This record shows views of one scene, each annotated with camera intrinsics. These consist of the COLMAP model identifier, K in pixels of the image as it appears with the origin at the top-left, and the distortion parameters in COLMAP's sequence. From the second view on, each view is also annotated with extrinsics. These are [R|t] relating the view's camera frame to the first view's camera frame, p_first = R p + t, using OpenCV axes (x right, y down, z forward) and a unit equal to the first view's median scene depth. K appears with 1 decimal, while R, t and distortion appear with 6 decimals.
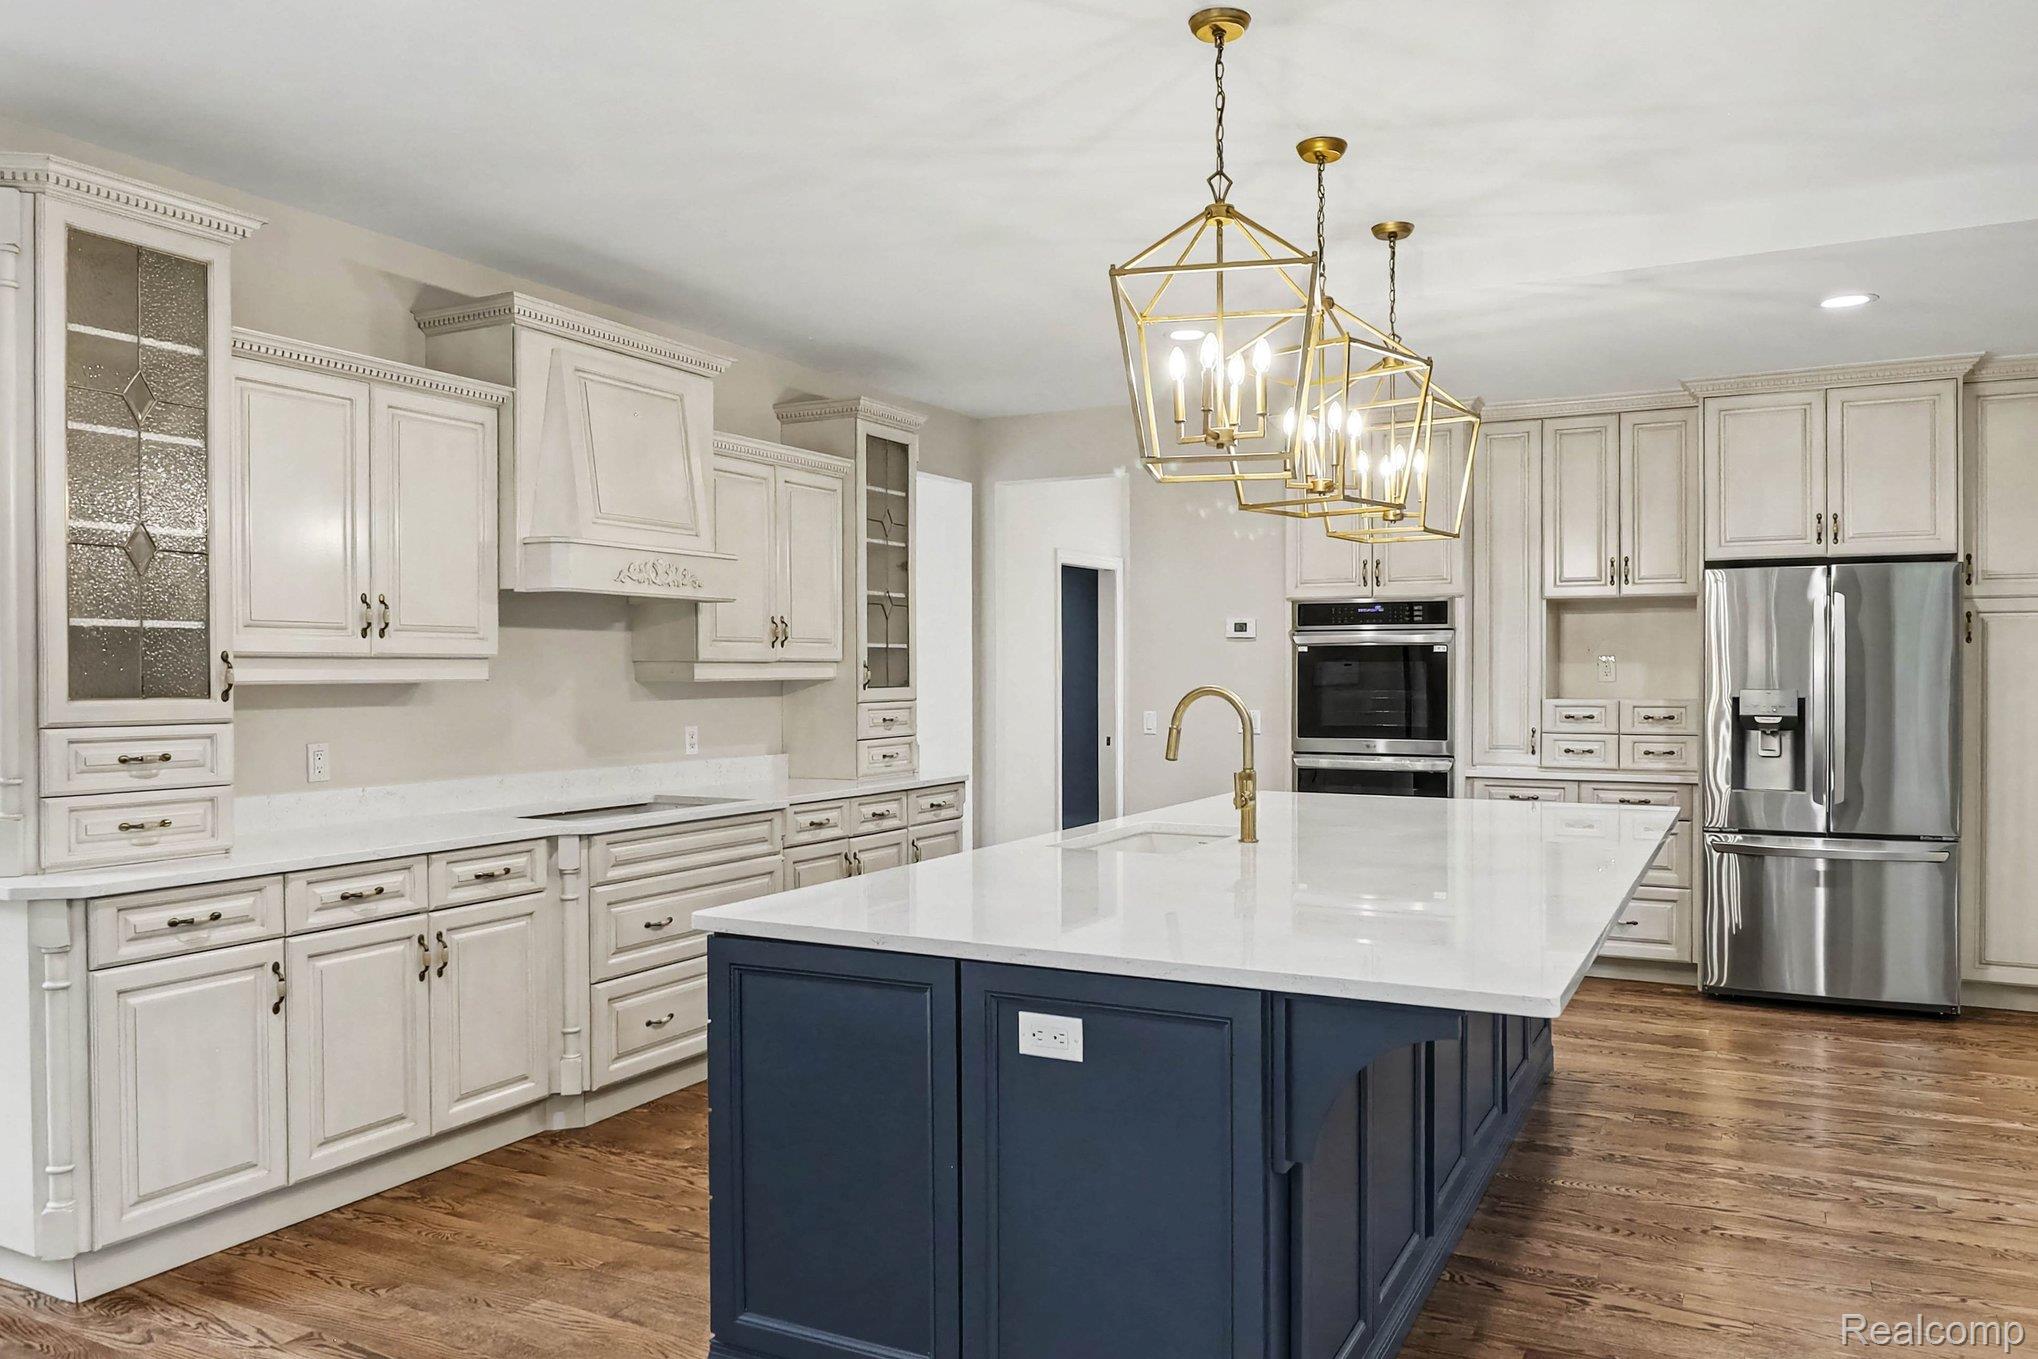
lens RADIAL K [[1435.1, 0, 1019.0], [0, 1435.1, 679.5], [0, 0, 1]] dist [-0.011815, -0.004134]
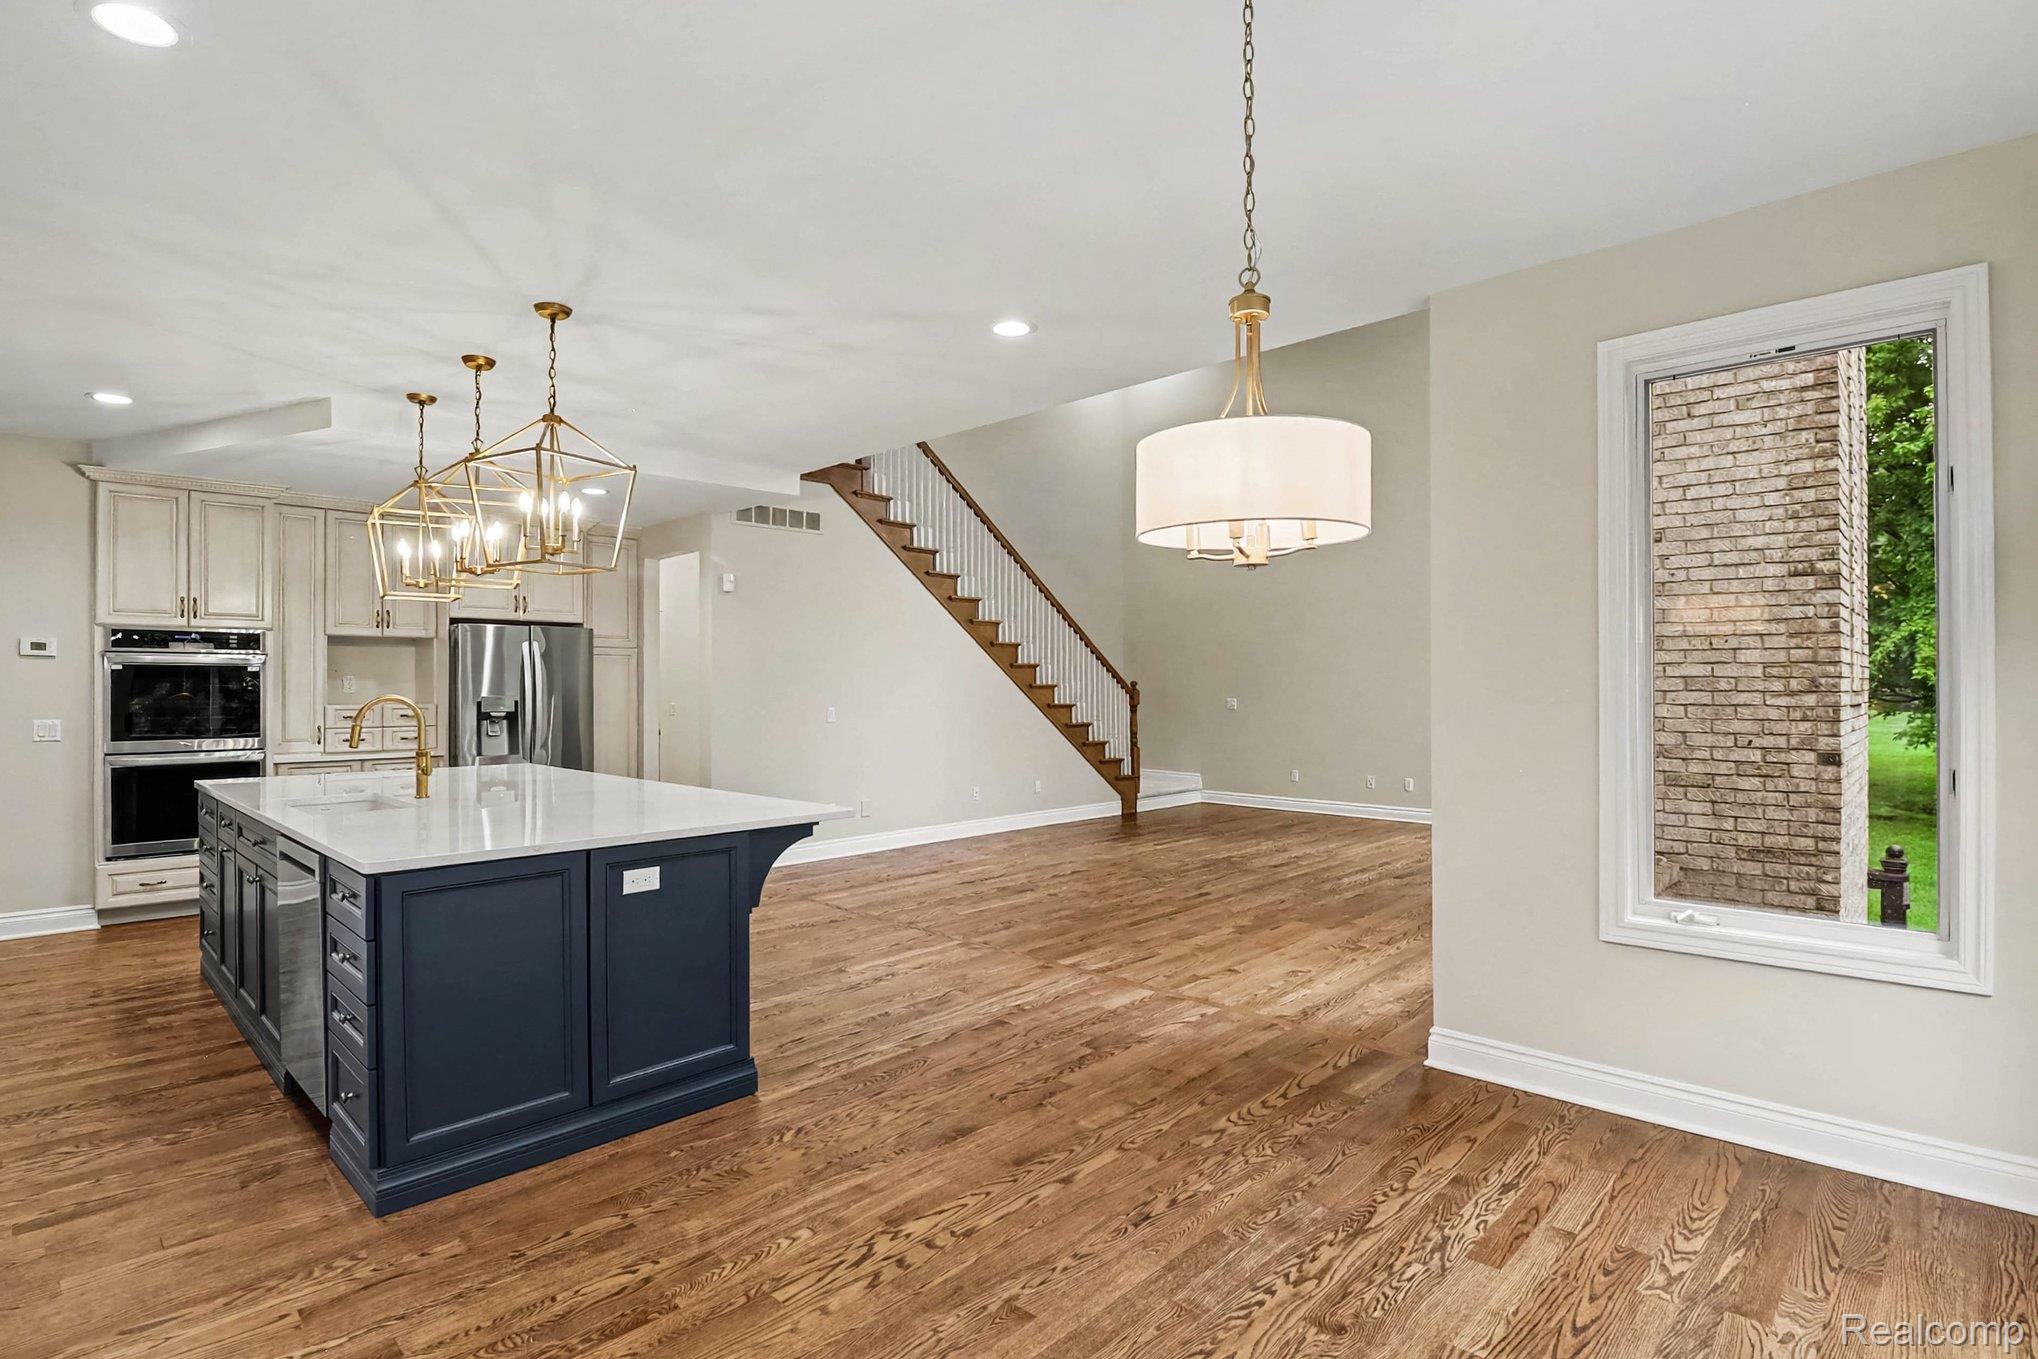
lens RADIAL K [[994.4, 0, 1026.1], [0, 994.4, 684.6], [0, 0, 1]] dist [-0.001145, -0.017931]
pose [[0.274075, 0.000824, 0.961708, -0.409643], [0.006338, 0.999976, -0.002663, 0.000344], [-0.961687, 0.006825, 0.274063, 0.061177]]
